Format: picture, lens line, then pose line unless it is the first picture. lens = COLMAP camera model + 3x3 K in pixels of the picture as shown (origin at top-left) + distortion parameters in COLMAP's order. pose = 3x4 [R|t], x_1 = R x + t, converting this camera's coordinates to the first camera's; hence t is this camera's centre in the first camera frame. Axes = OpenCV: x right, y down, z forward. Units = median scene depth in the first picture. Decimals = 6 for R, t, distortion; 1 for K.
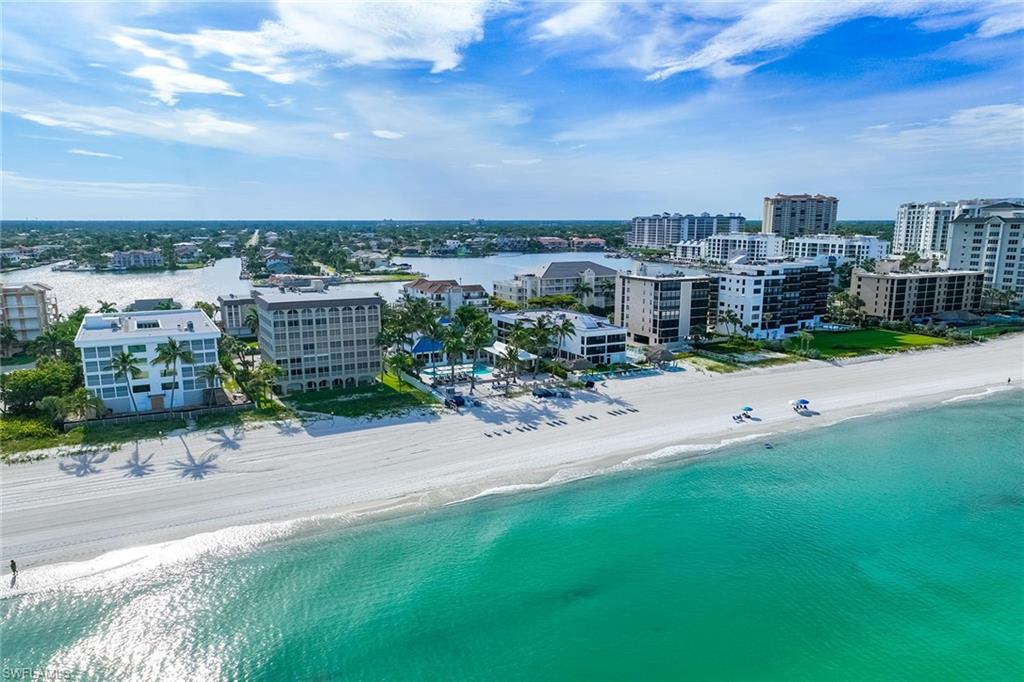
lens RADIAL K [[714.9, 0, 511.0], [0, 714.9, 367.7], [0, 0, 1]] dist [0.000353, 0.017972]
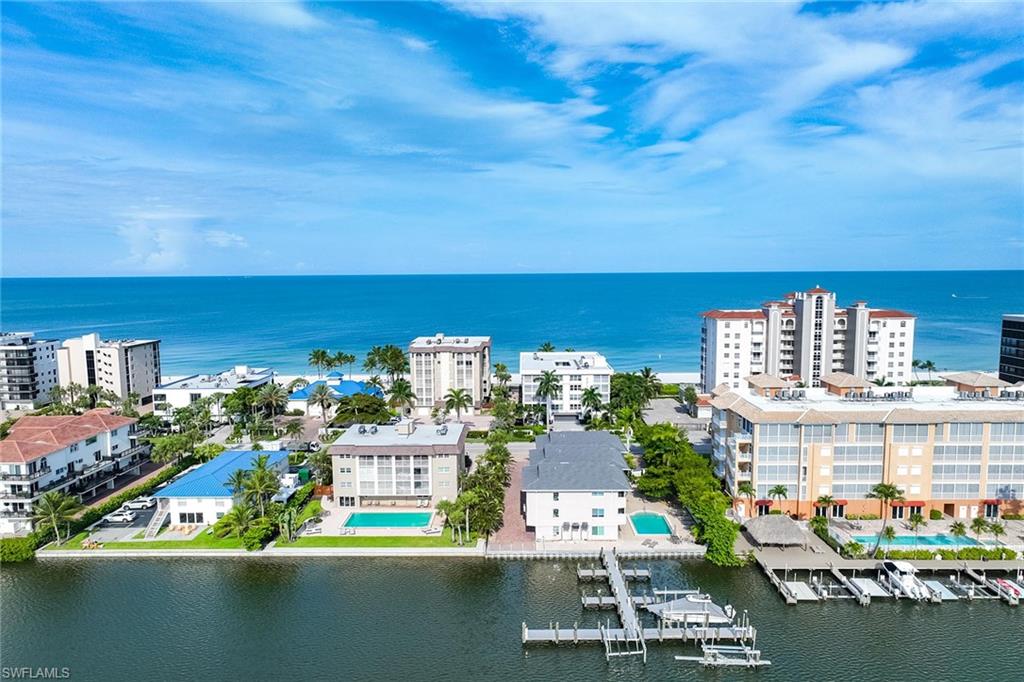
lens RADIAL K [[714.9, 0, 513.6], [0, 714.9, 355.3], [0, 0, 1]] dist [0.000353, 0.017972]
pose [[-0.878444, -0.050300, 0.475190, -0.766889], [0.105197, 0.949690, 0.294996, -0.347324], [-0.466121, 0.309126, -0.828958, 1.557962]]
